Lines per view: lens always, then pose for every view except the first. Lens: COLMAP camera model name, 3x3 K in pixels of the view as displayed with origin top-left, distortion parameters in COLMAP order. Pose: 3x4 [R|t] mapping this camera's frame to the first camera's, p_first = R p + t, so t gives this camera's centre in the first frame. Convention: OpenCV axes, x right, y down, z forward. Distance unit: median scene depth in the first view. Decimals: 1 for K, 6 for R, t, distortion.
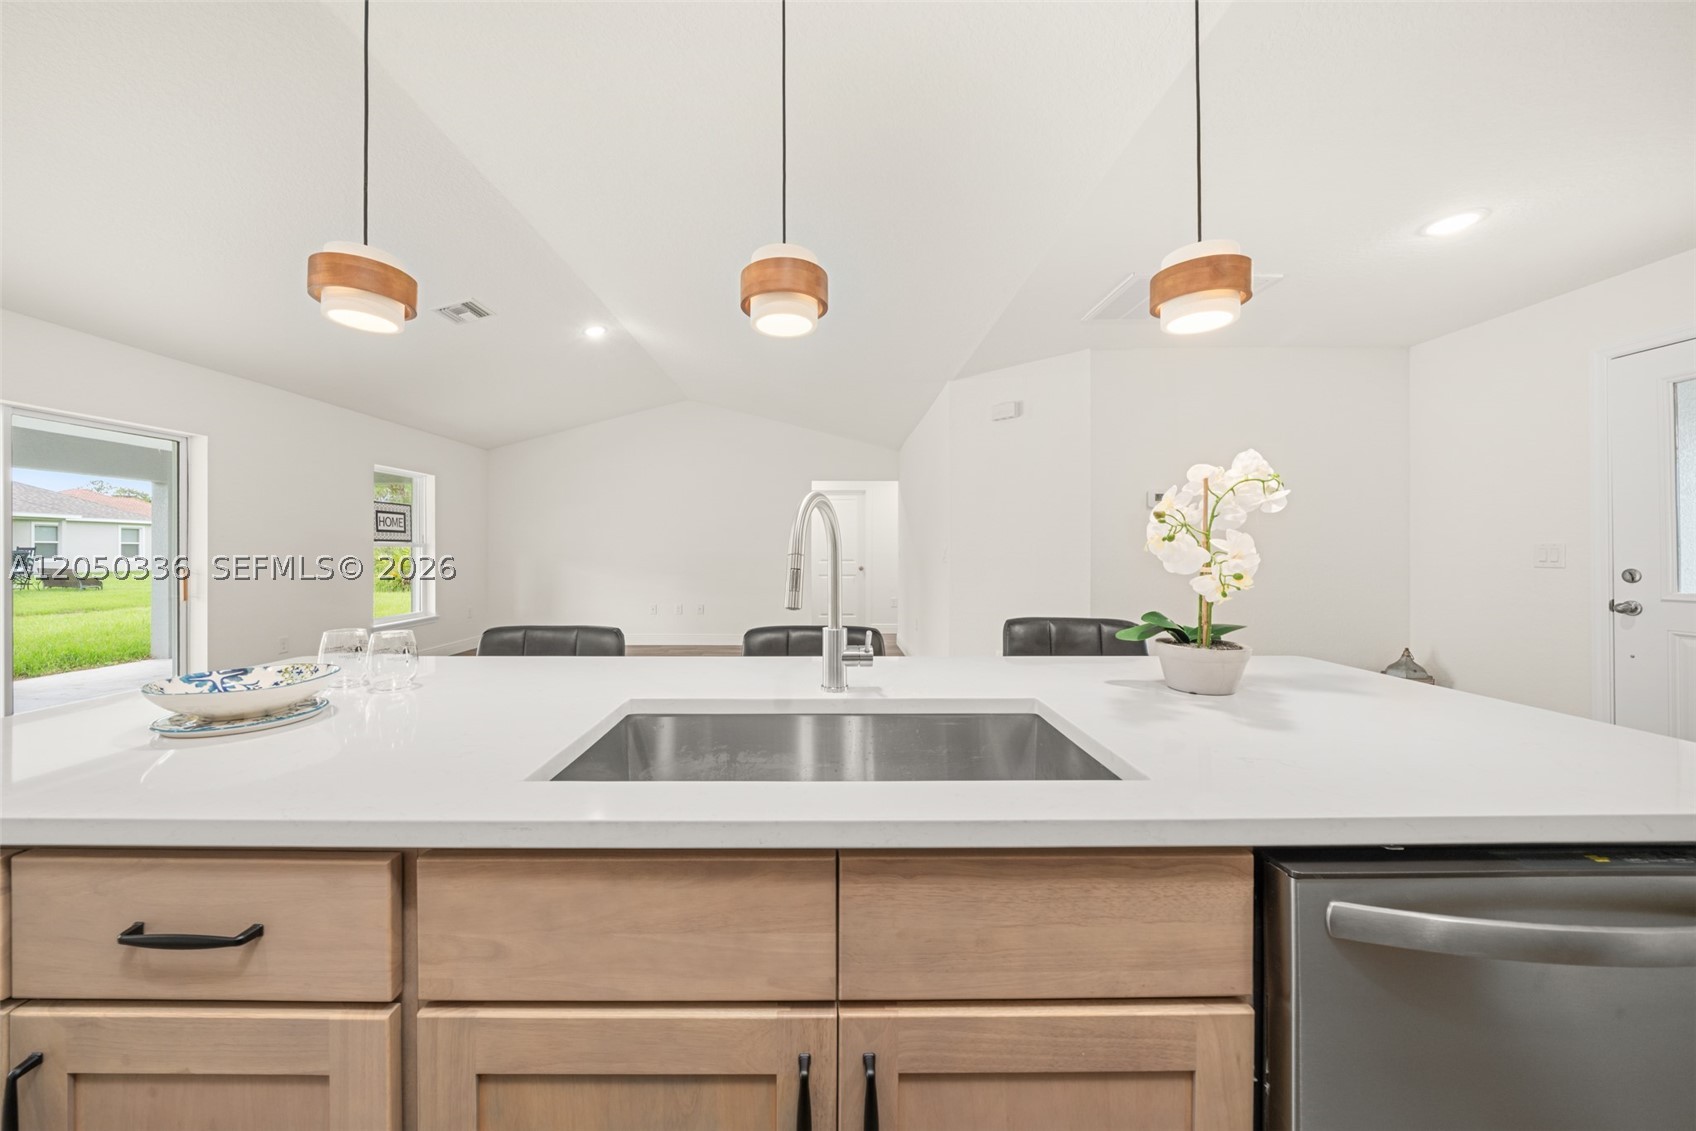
lens RADIAL K [[586.0, 0, 819.1], [0, 586.0, 554.6], [0, 0, 1]] dist [-0.002147, -0.000131]
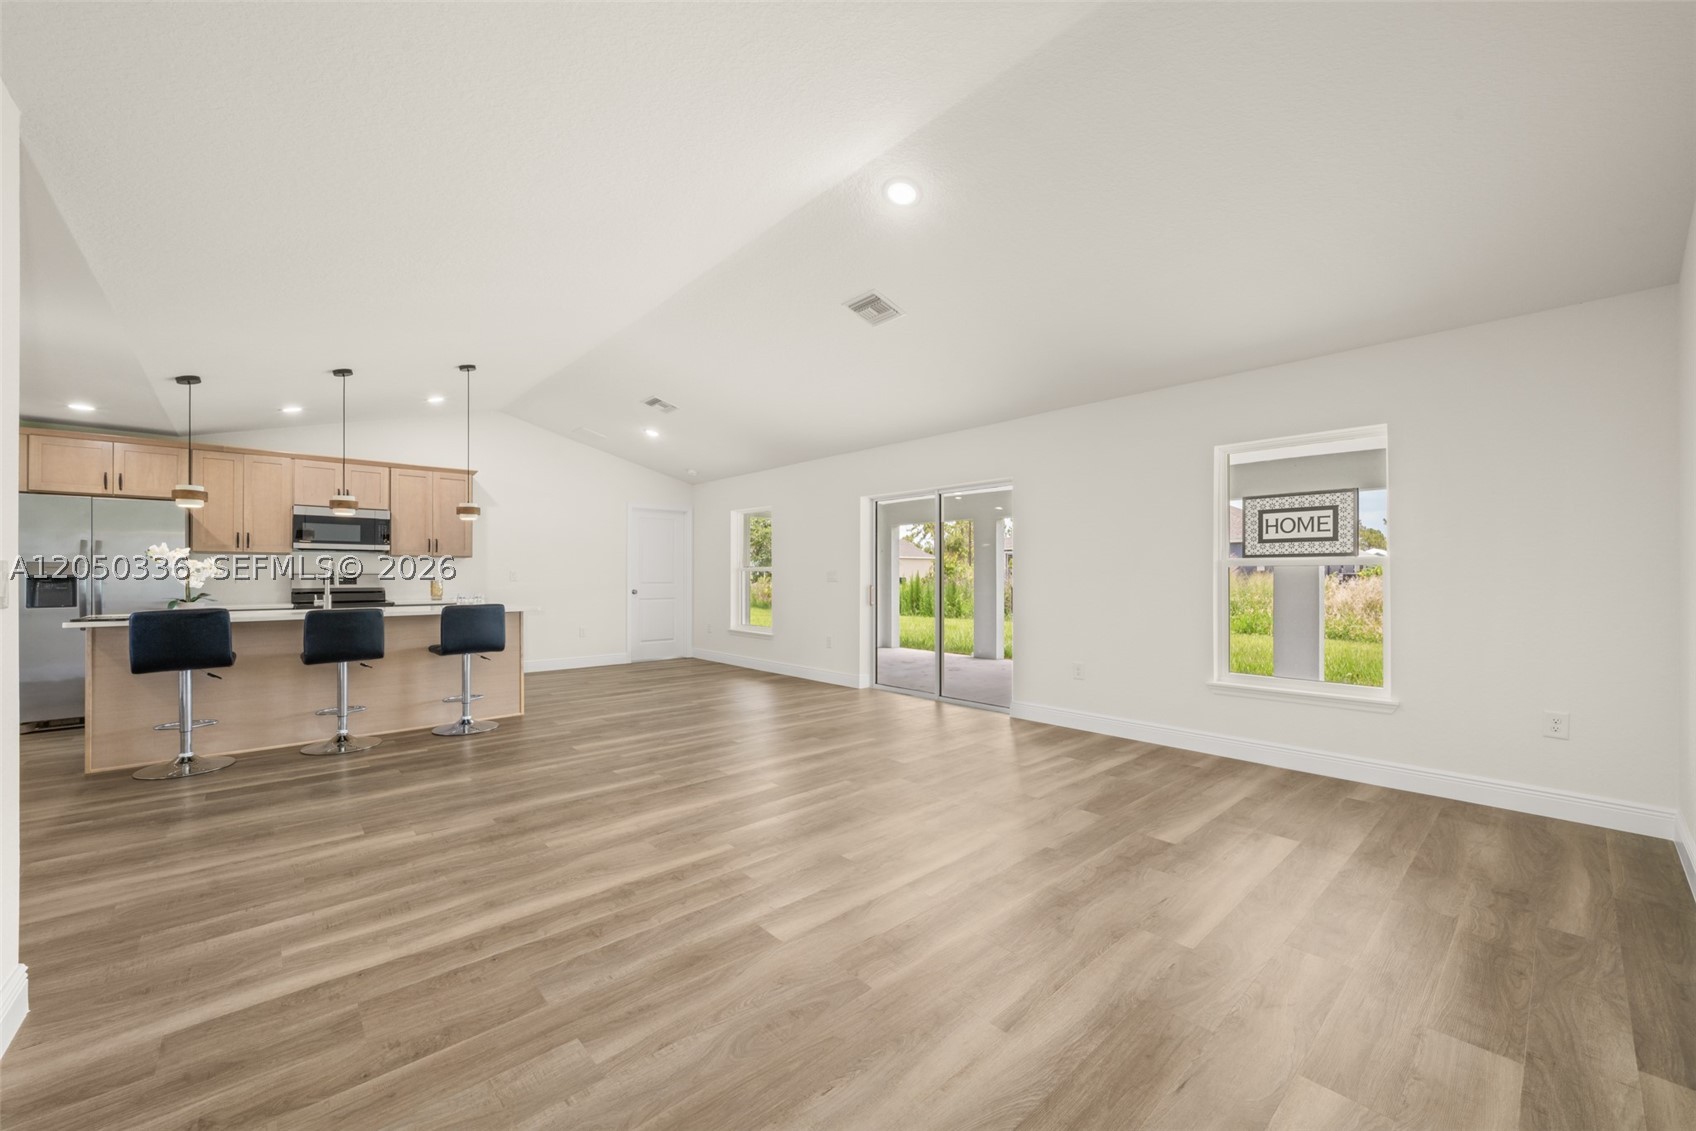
lens RADIAL K [[664.5, 0, 832.4], [0, 664.5, 568.9], [0, 0, 1]] dist [-0.001046, -0.000094]
pose [[-0.744526, -0.004140, -0.667580, 0.127144], [-0.003291, 0.999991, -0.002531, -0.009549], [0.667585, 0.000313, -0.744533, 1.713077]]
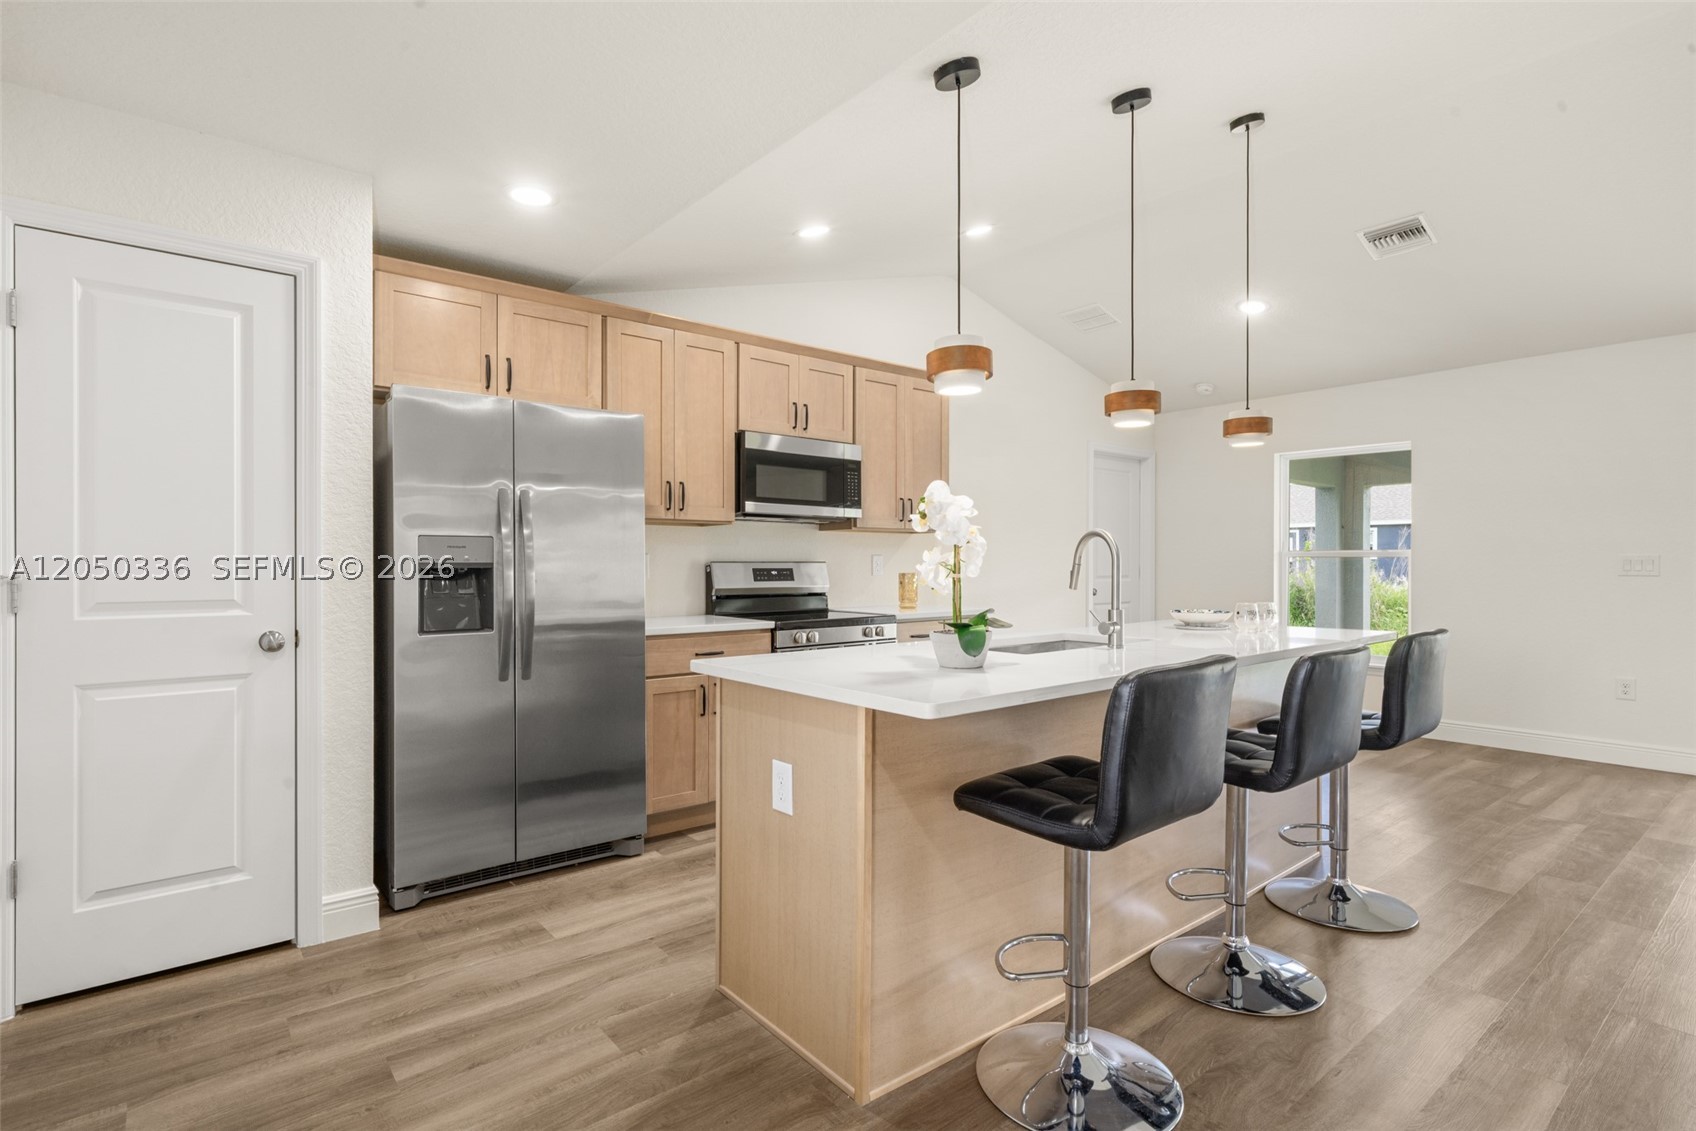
lens RADIAL K [[840.3, 0, 817.1], [0, 840.3, 563.0], [0, 0, 1]] dist [0.001610, 0.000019]
pose [[-0.777194, 0.000660, -0.629261, 0.585050], [-0.003706, 0.999977, 0.005626, -0.002679], [0.629250, 0.006705, -0.777174, 0.623216]]
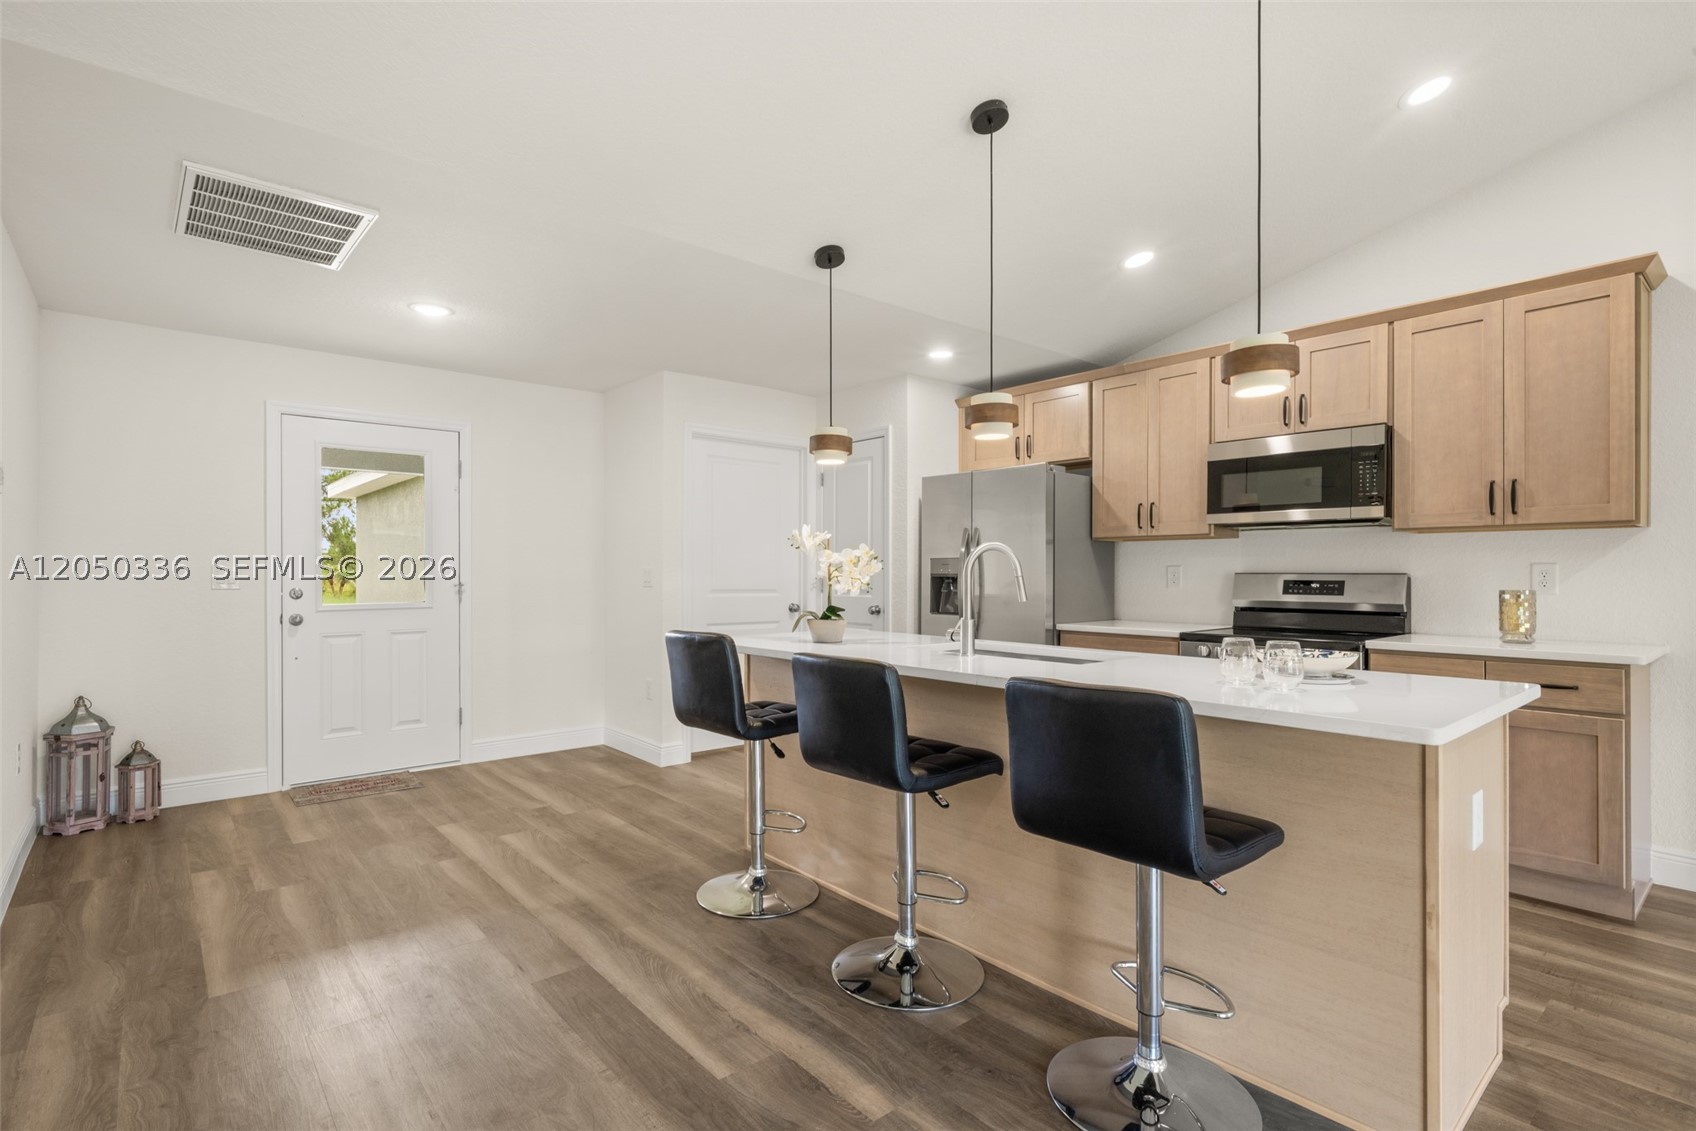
lens RADIAL K [[814.6, 0, 843.1], [0, 814.6, 573.3], [0, 0, 1]] dist [0.000063, -0.000250]
pose [[-0.654761, 0.000006, 0.755836, -0.413468], [0.006052, 0.999968, 0.005235, -0.005891], [-0.755812, 0.008002, -0.654740, 0.767770]]
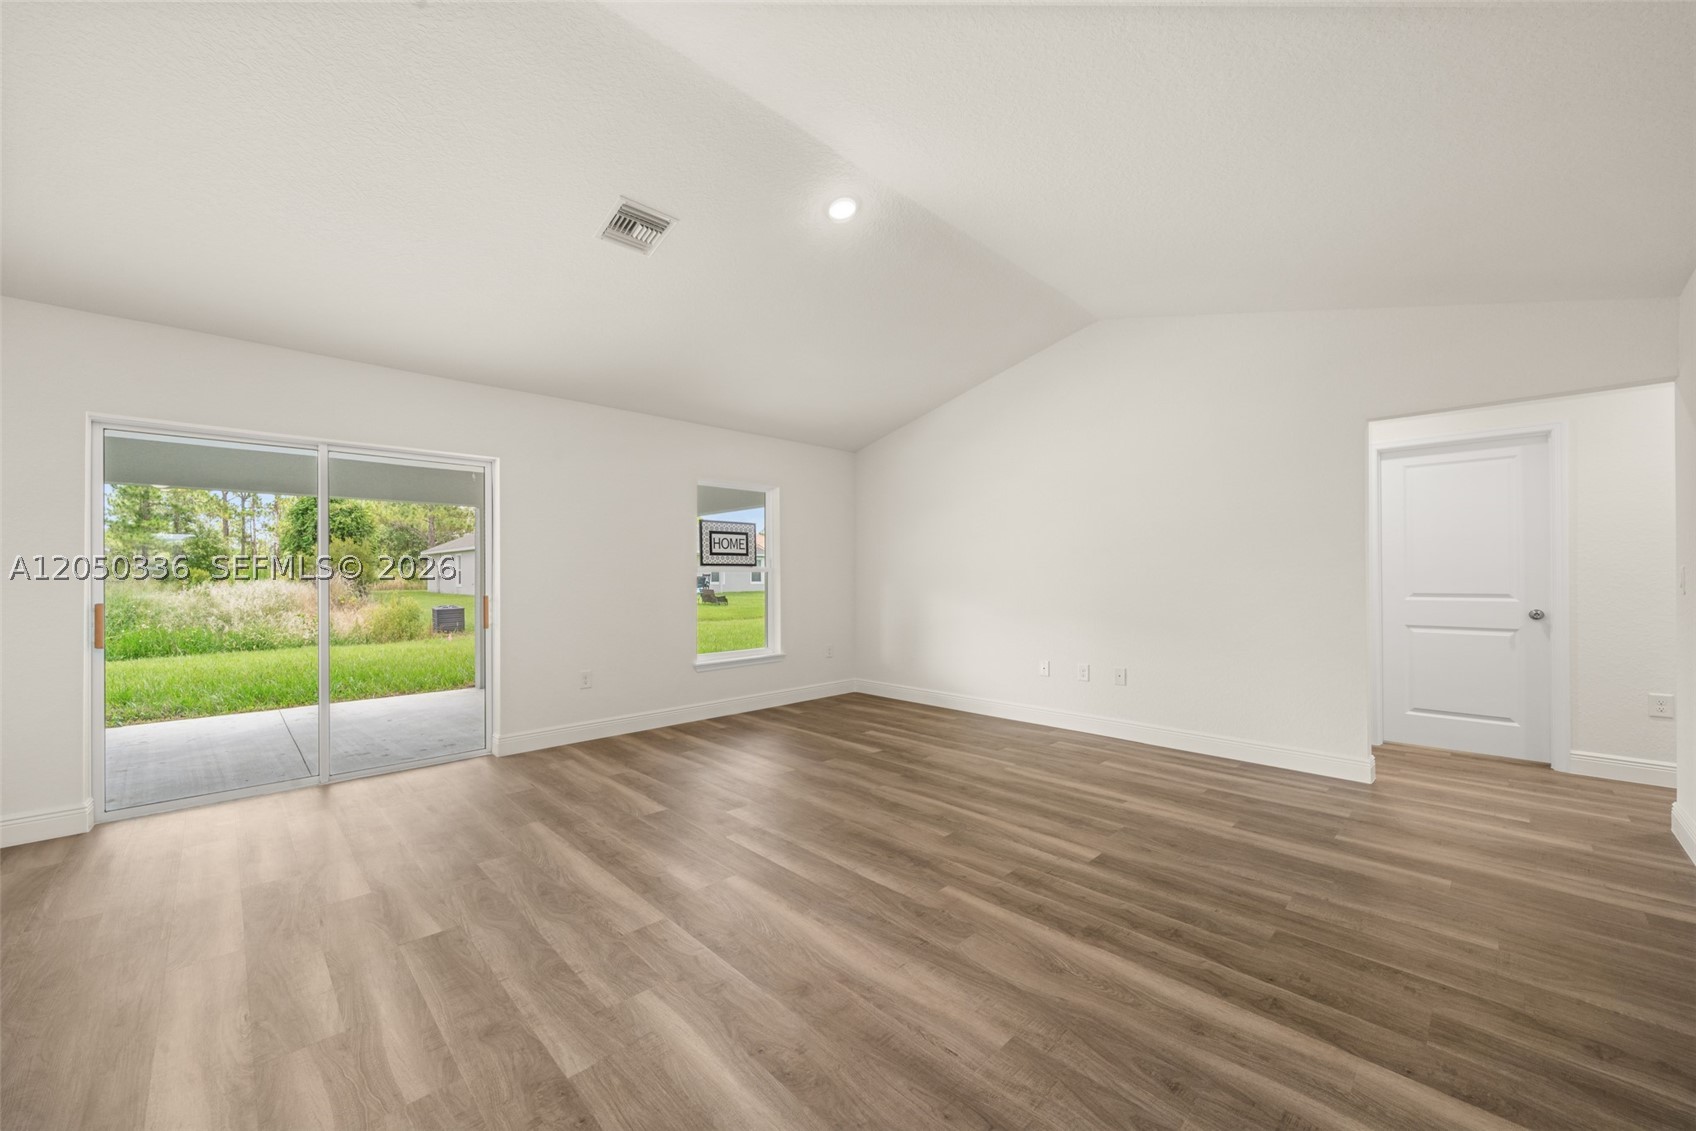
lens RADIAL K [[638.6, 0, 842.3], [0, 638.6, 575.4], [0, 0, 1]] dist [-0.001299, -0.000048]
pose [[0.705164, -0.002126, -0.709041, 0.091728], [-0.000836, 0.999992, -0.003831, -0.006874], [0.709044, 0.003294, 0.705156, 0.643496]]
